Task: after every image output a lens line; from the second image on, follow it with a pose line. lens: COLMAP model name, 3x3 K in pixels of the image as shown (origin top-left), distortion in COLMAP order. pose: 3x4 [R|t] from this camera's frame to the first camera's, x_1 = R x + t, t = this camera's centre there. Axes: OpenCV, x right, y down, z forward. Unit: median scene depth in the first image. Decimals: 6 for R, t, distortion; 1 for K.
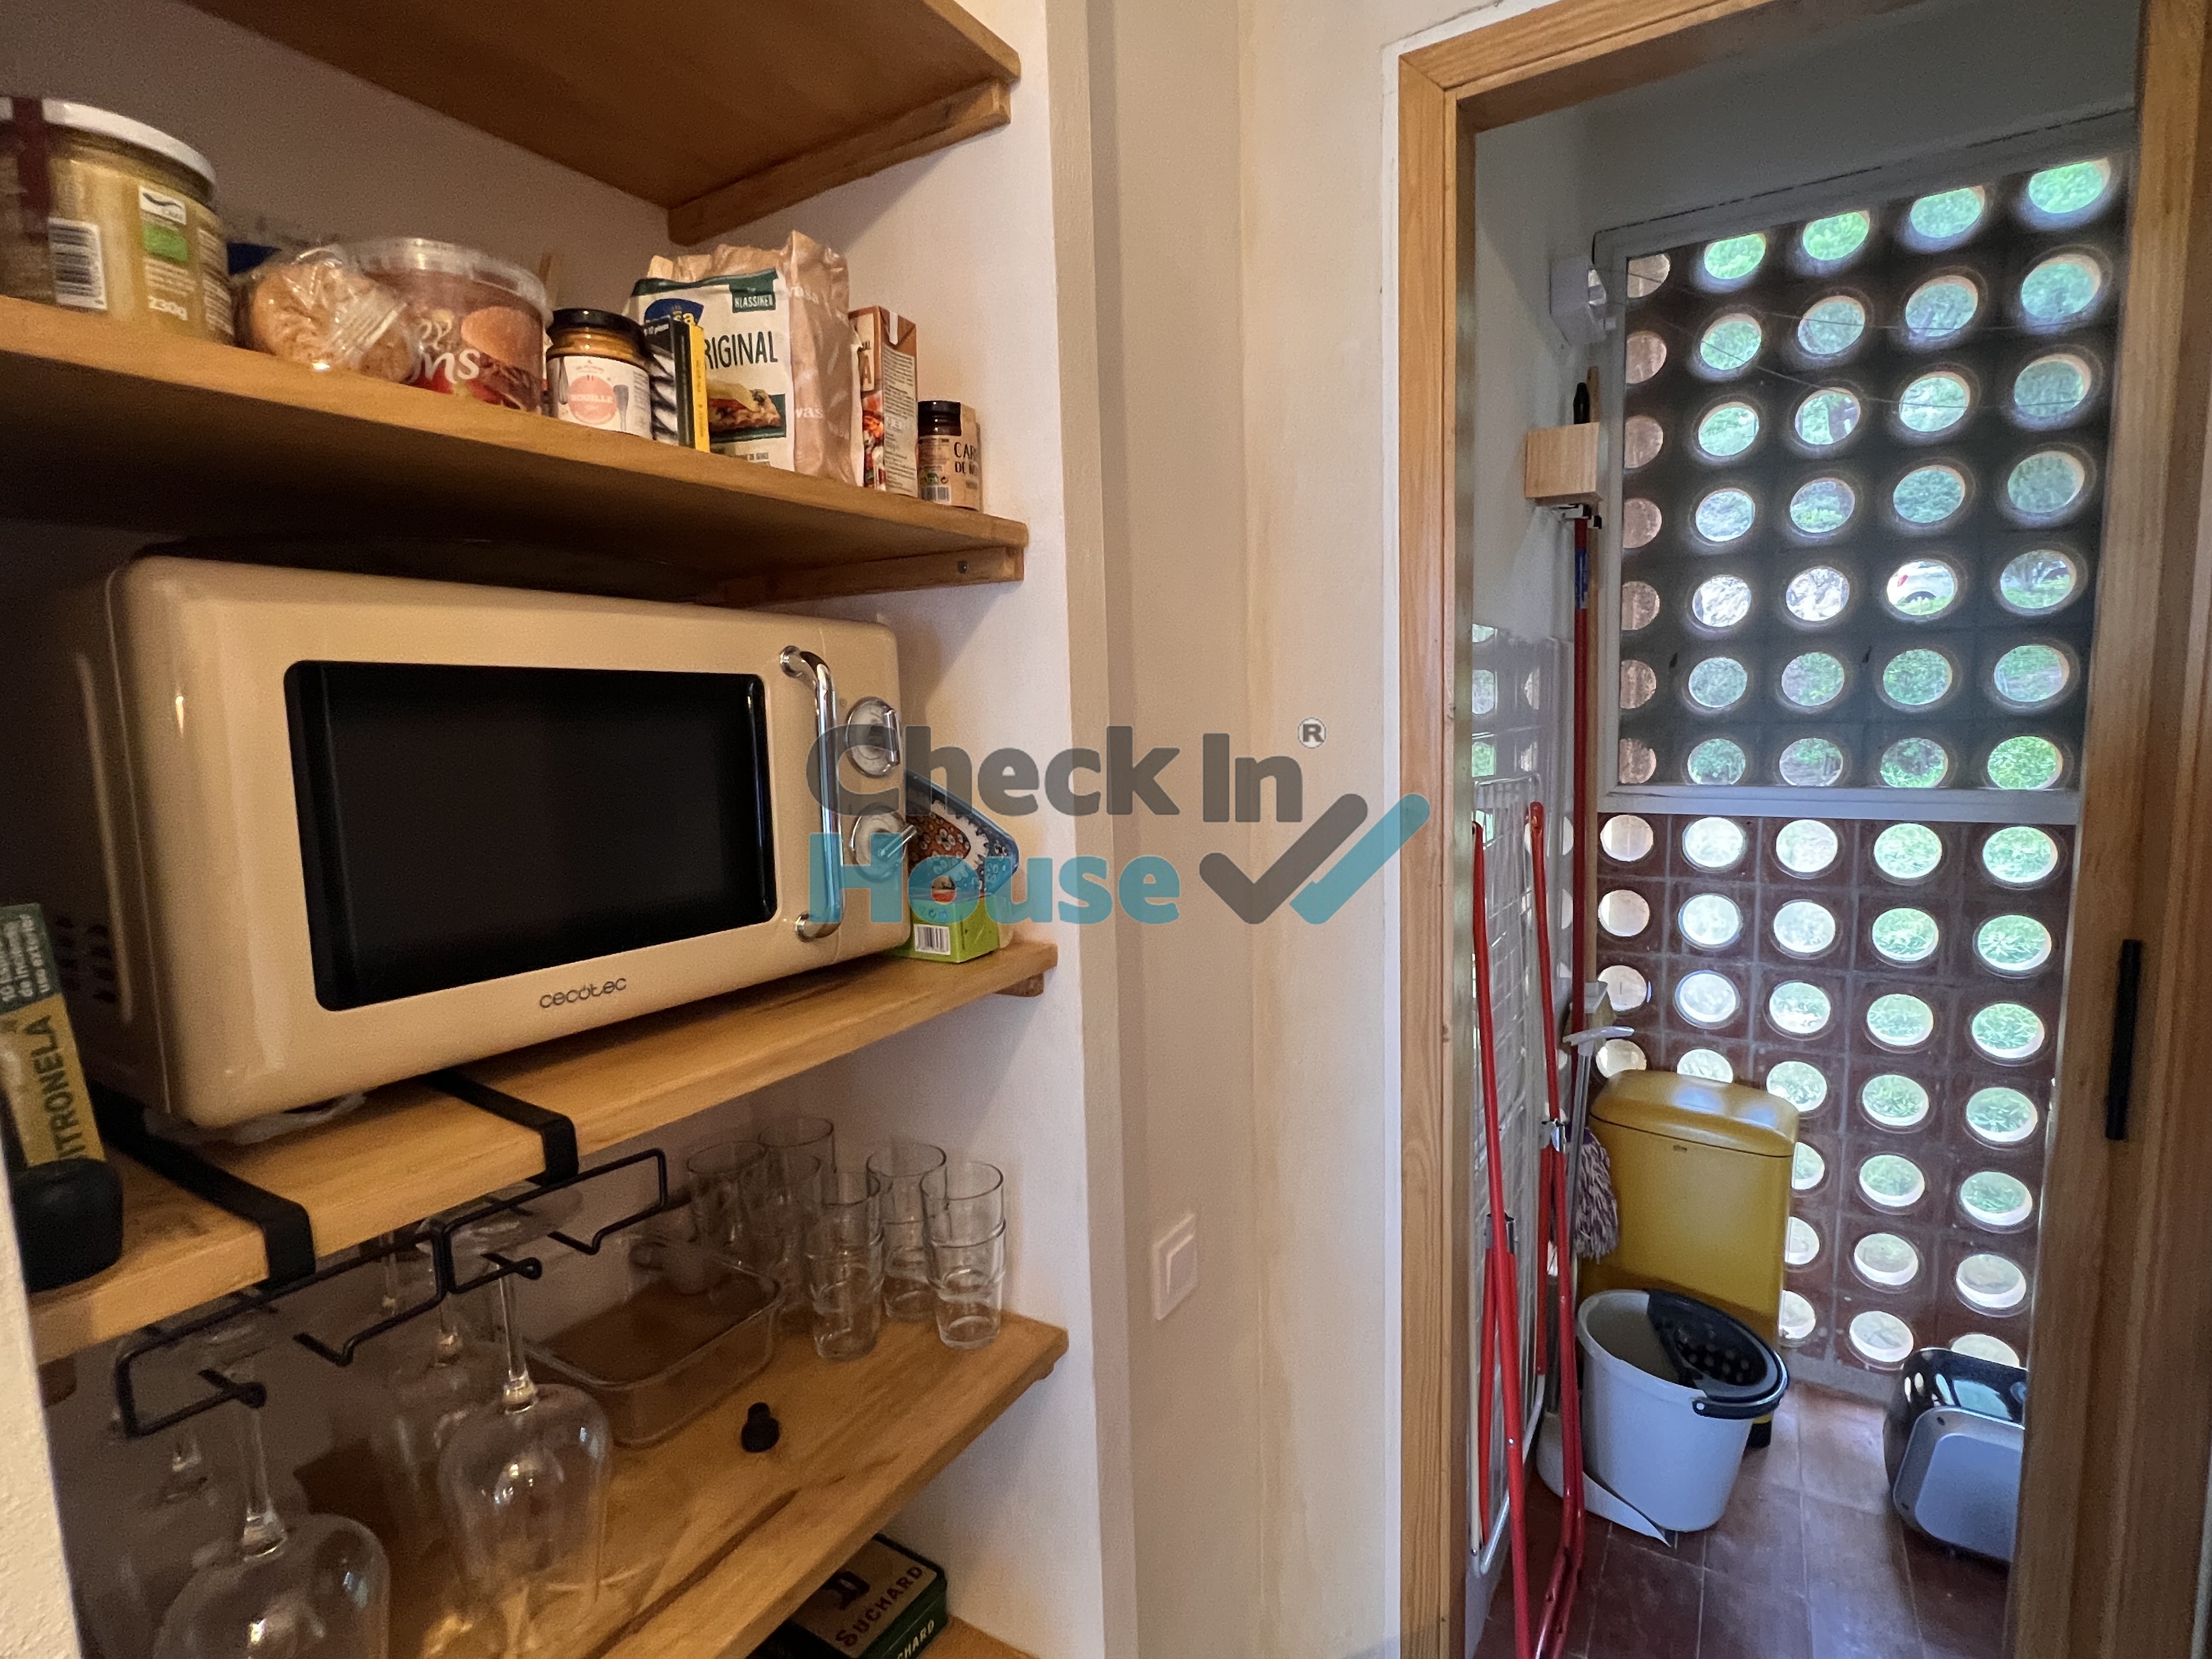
lens RADIAL K [[1054.8, 0, 1092.4], [0, 1054.8, 824.2], [0, 0, 1]] dist [-0.001896, -0.001004]
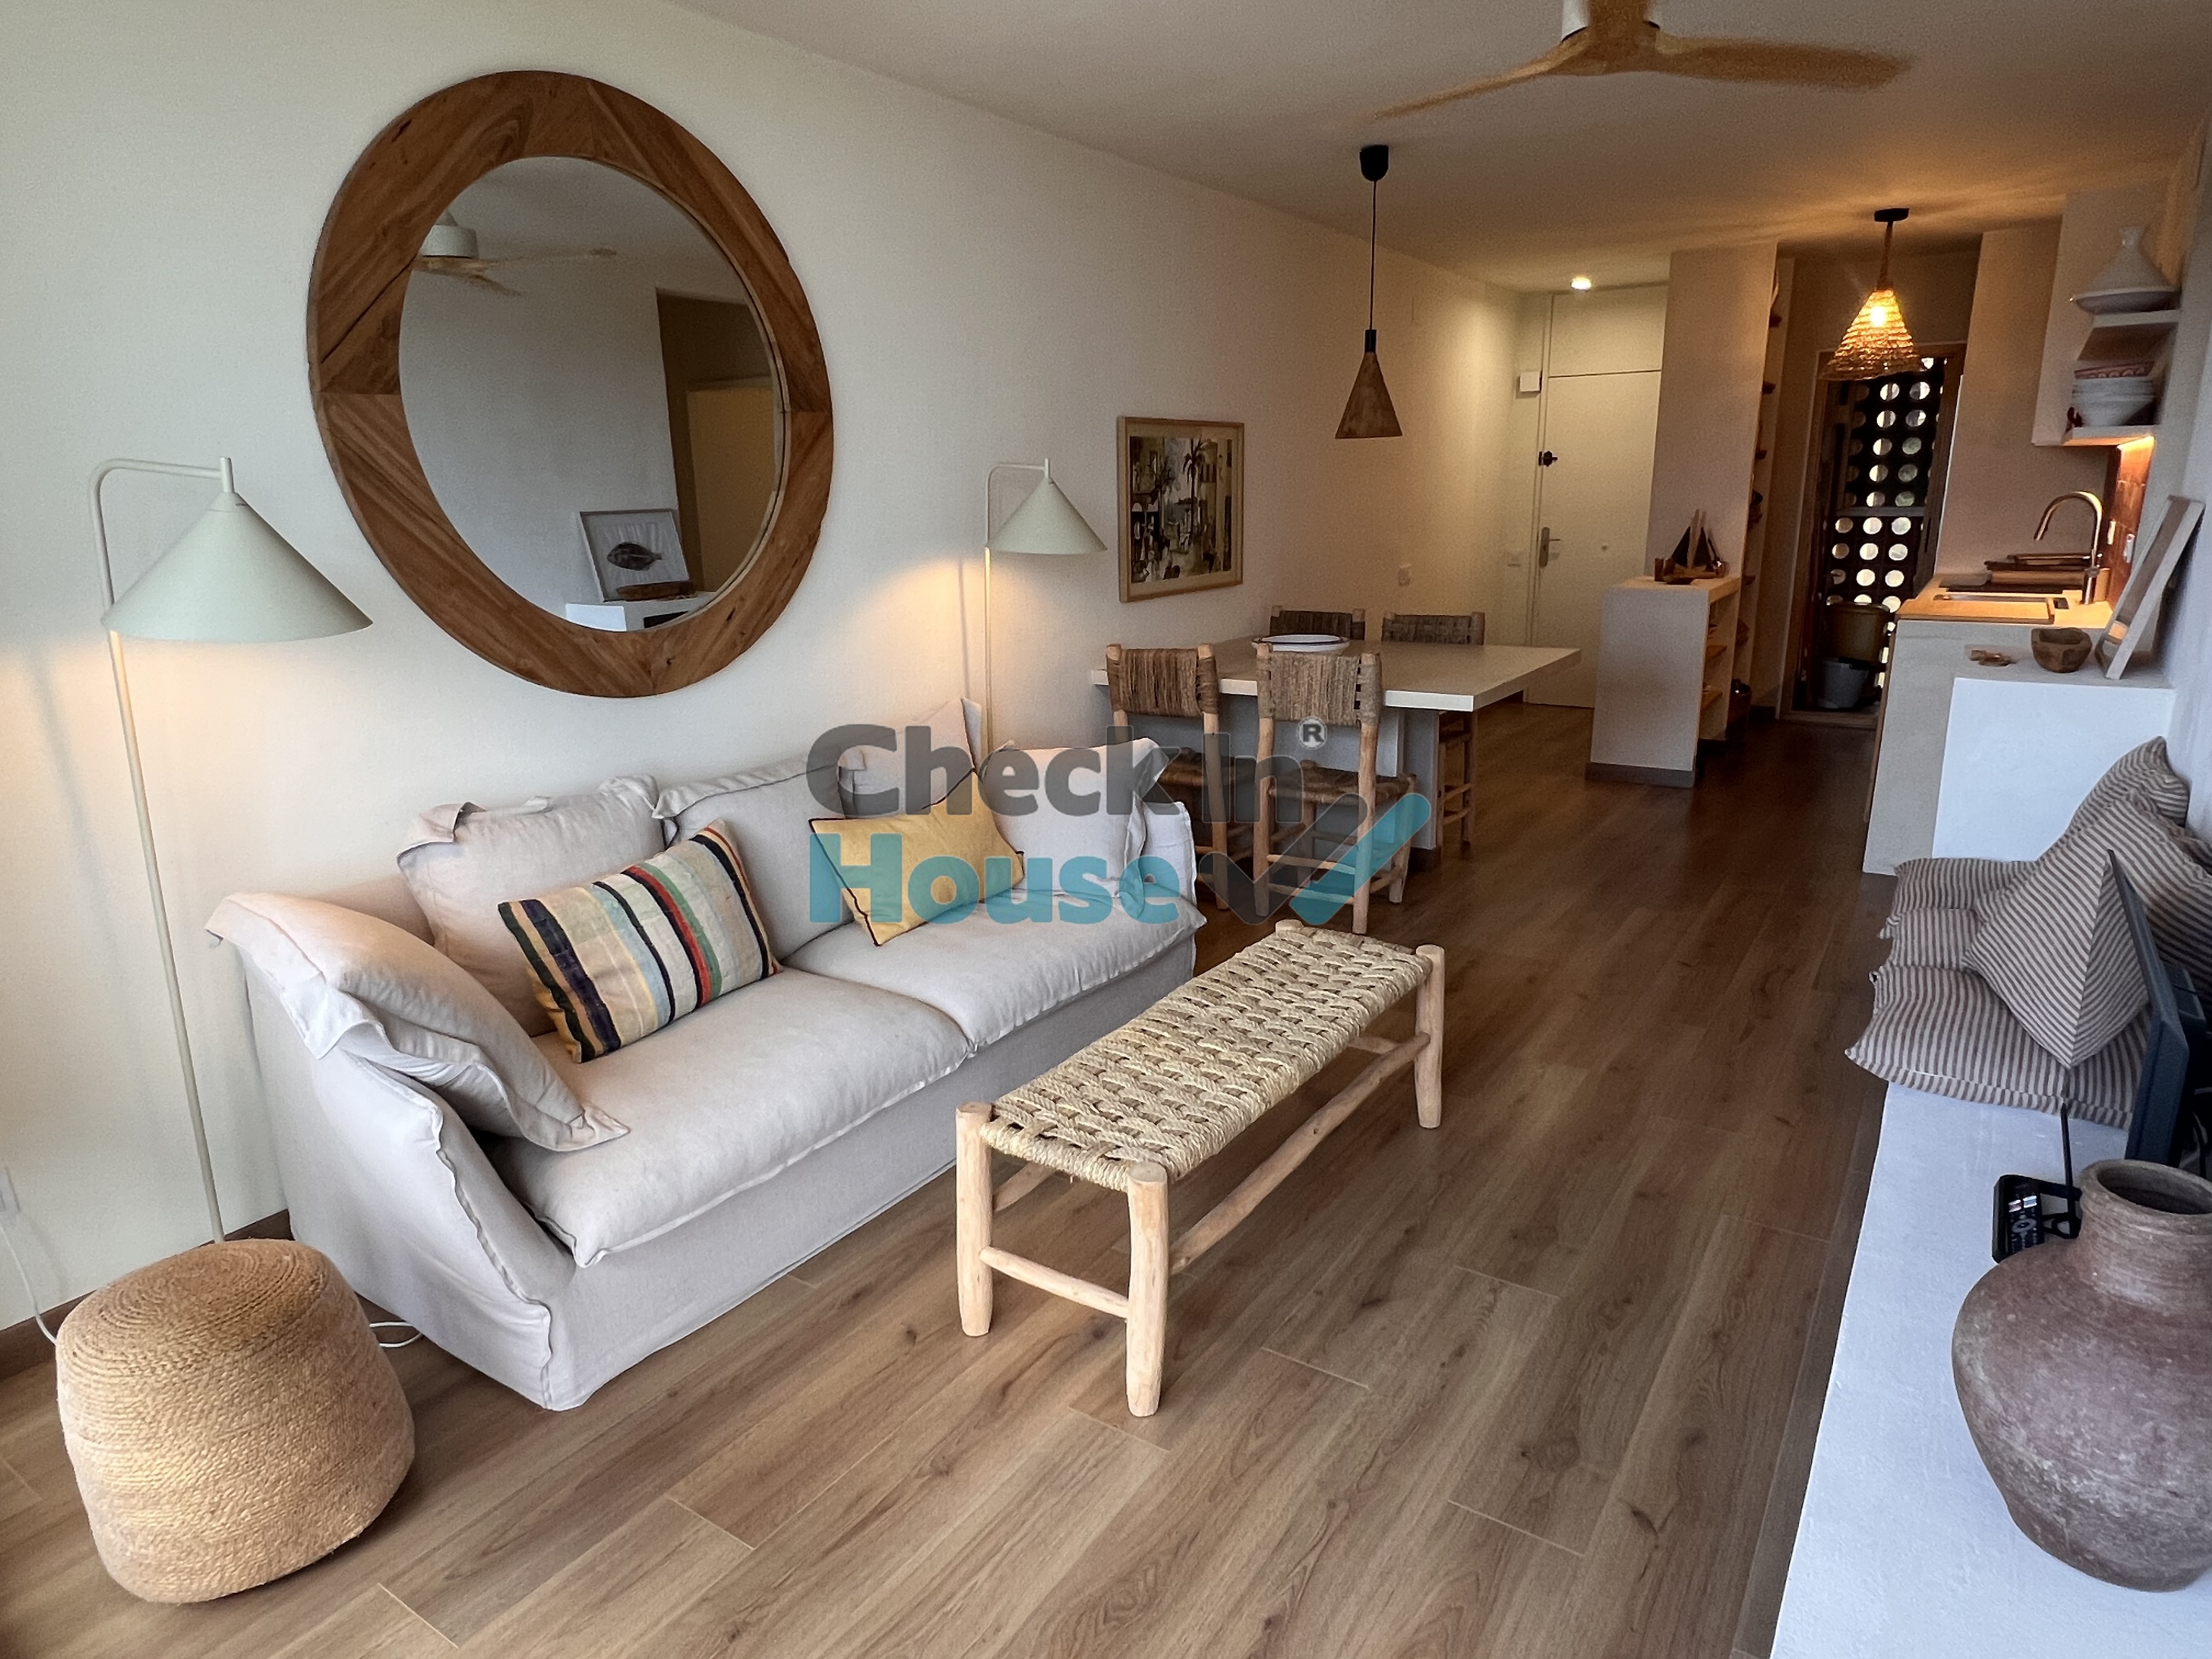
lens RADIAL K [[1316.1, 0, 1103.7], [0, 1316.1, 839.5], [0, 0, 1]] dist [-0.002884, 0.000240]
pose [[0.999536, 0.018017, -0.024576, -1.601147], [-0.013920, 0.987384, 0.157730, 0.358248], [0.027108, -0.157314, 0.987176, -3.104597]]
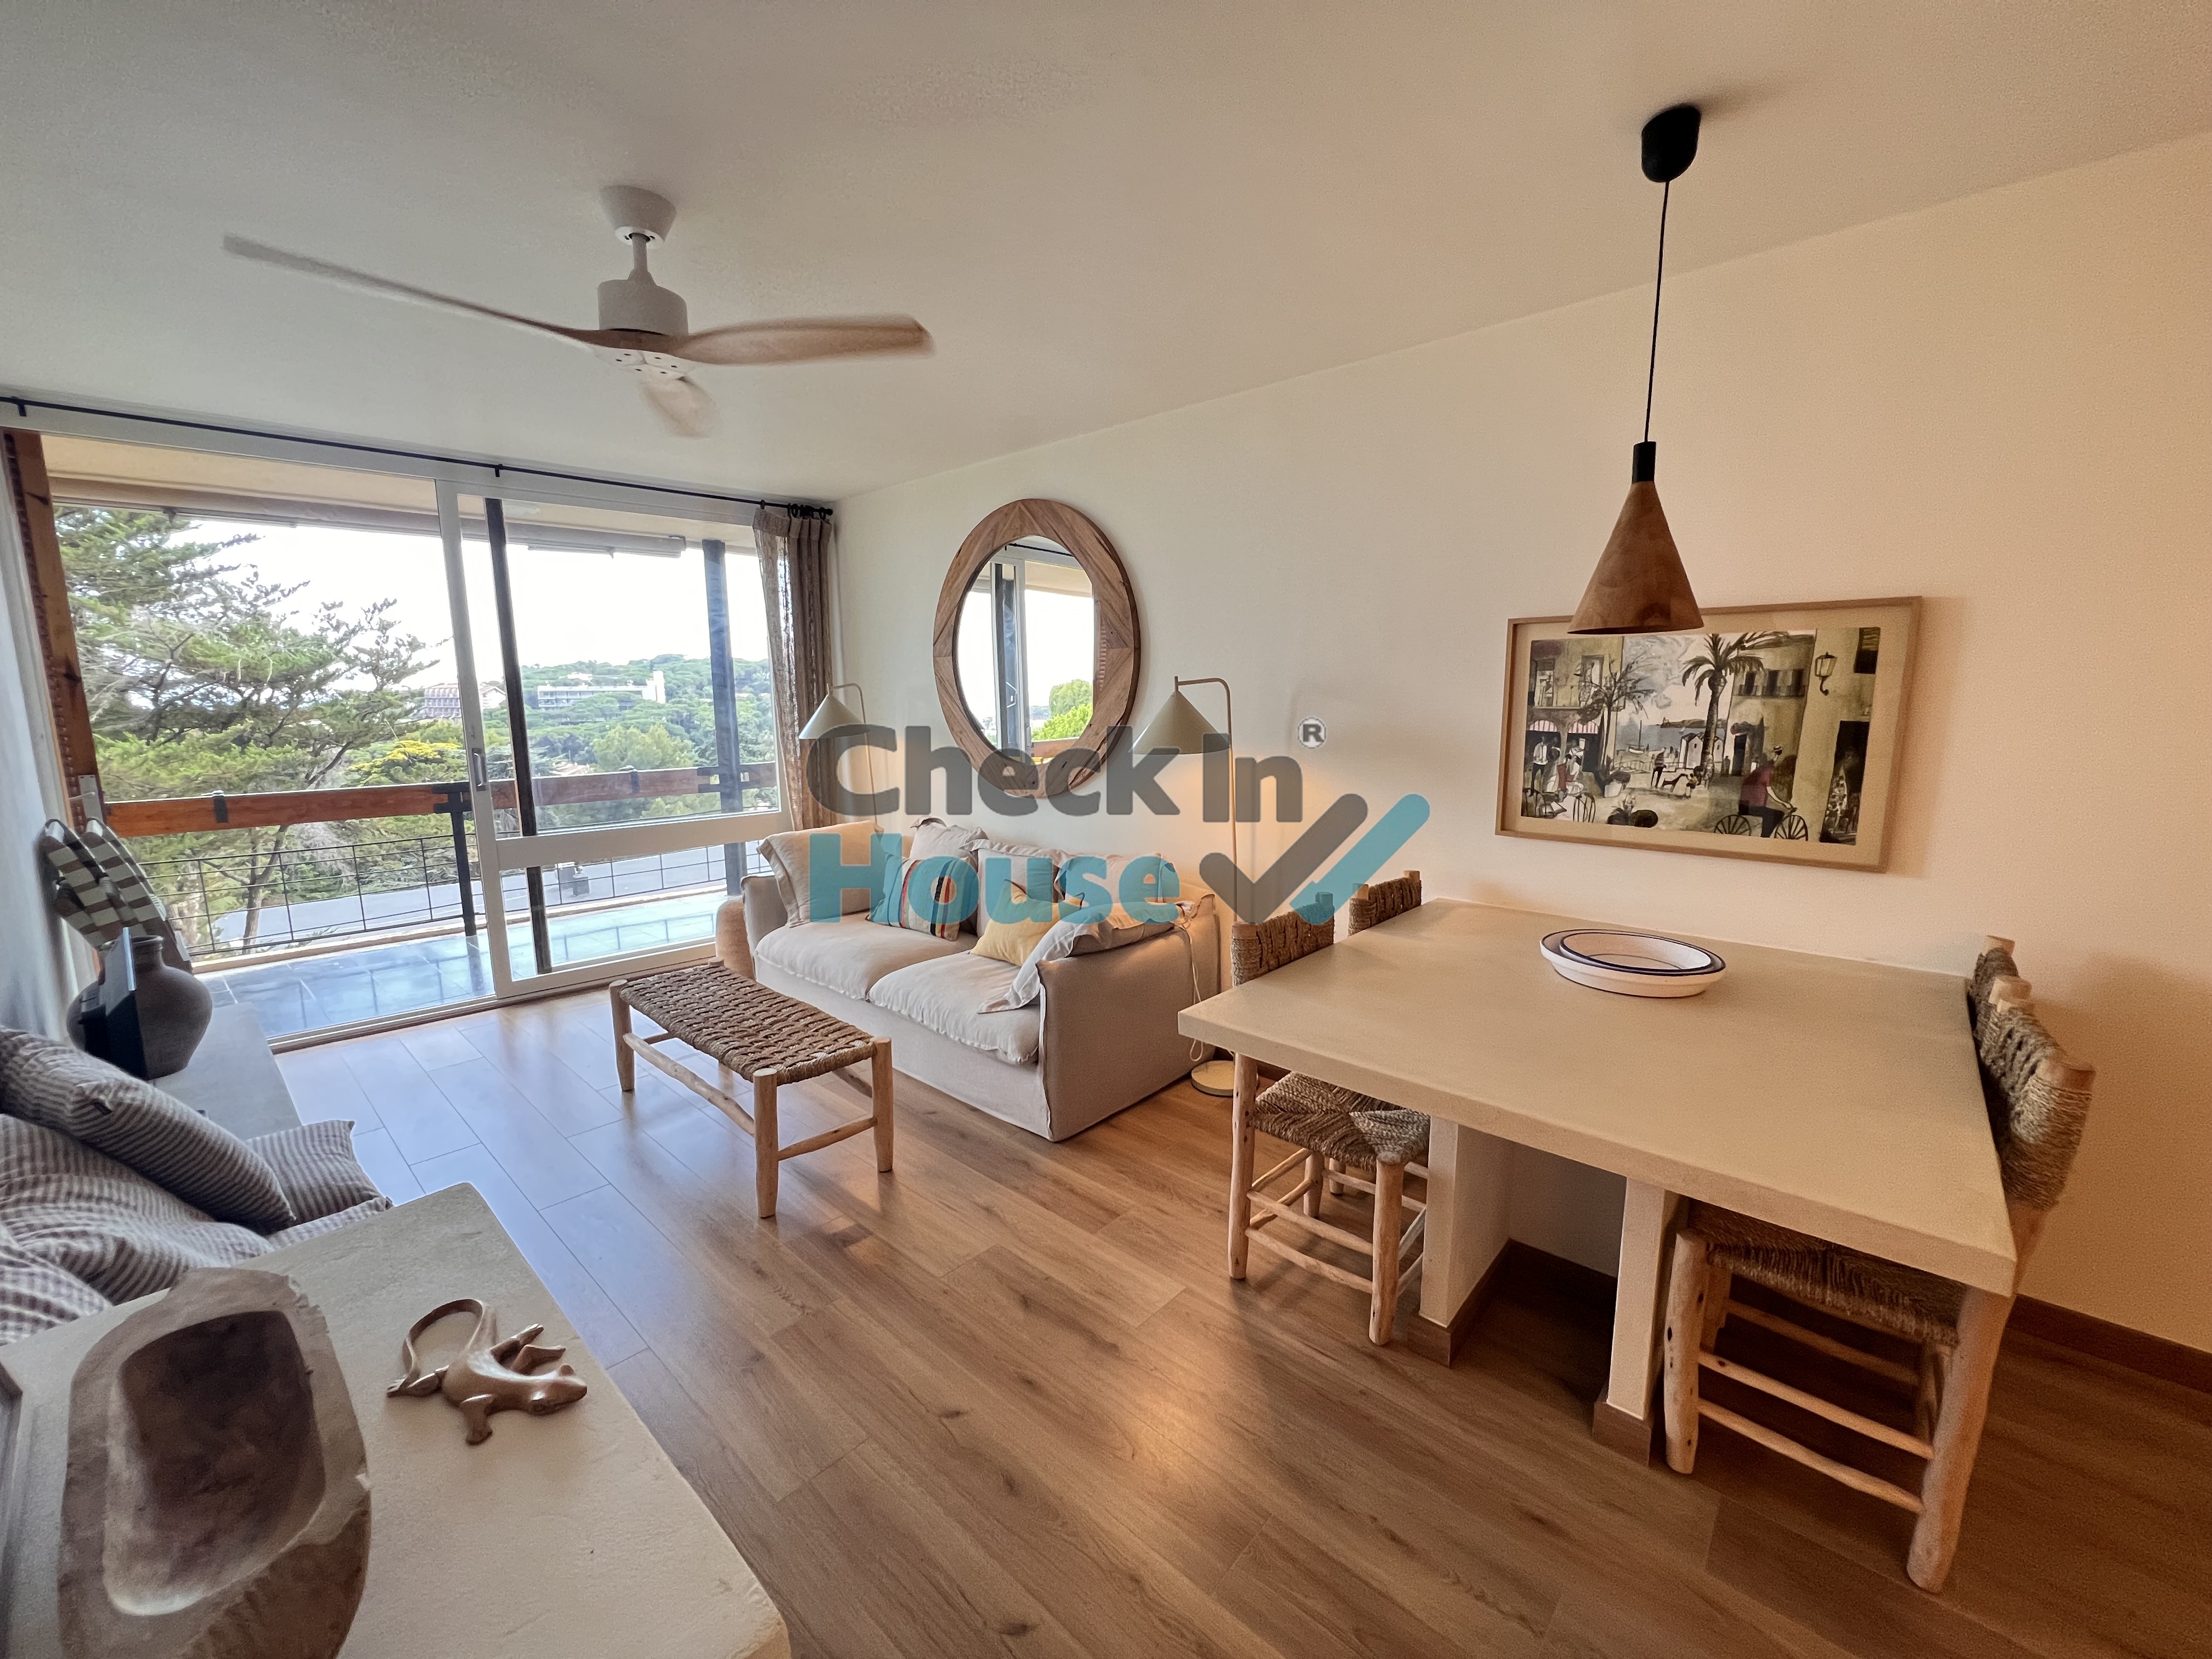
lens RADIAL K [[891.8, 0, 1104.3], [0, 891.8, 822.7], [0, 0, 1]] dist [-0.000637, 0.000272]
pose [[-0.176758, 0.180301, -0.967599, -0.289946], [-0.091402, 0.975823, 0.198531, 0.091637], [0.980001, 0.123533, -0.156004, -1.162761]]
